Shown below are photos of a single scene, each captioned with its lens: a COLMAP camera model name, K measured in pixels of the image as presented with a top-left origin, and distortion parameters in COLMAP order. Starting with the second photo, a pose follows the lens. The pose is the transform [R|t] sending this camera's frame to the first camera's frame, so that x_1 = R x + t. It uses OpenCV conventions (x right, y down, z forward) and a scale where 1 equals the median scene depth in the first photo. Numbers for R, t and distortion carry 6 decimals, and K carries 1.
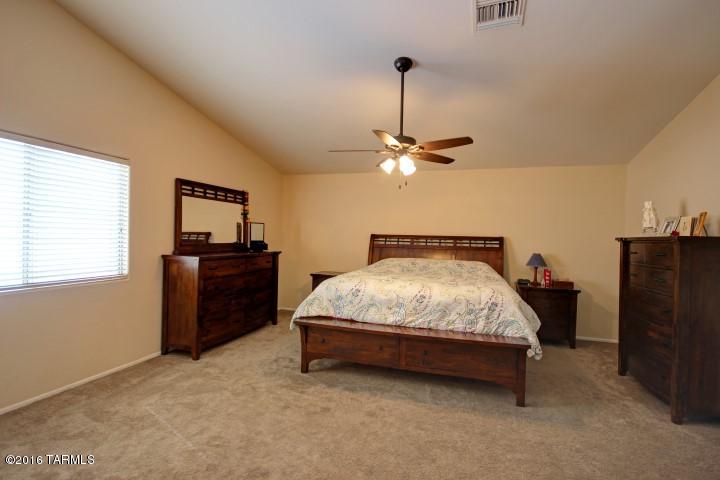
lens RADIAL K [[336.3, 0, 363.3], [0, 336.3, 241.0], [0, 0, 1]] dist [0.009104, -0.007202]
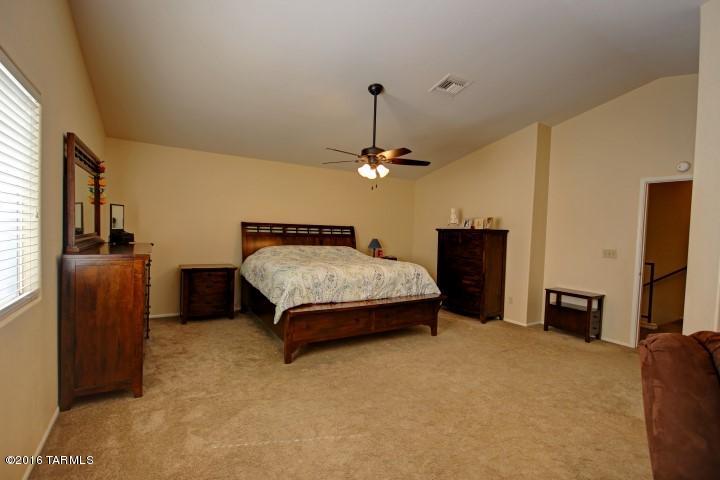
lens RADIAL K [[336.3, 0, 365.0], [0, 336.3, 239.5], [0, 0, 1]] dist [0.009104, -0.007202]
pose [[0.655956, -0.022282, 0.754470, -0.814726], [-0.010570, 0.999195, 0.038700, -0.019302], [-0.754725, -0.033360, 0.655192, 0.193100]]
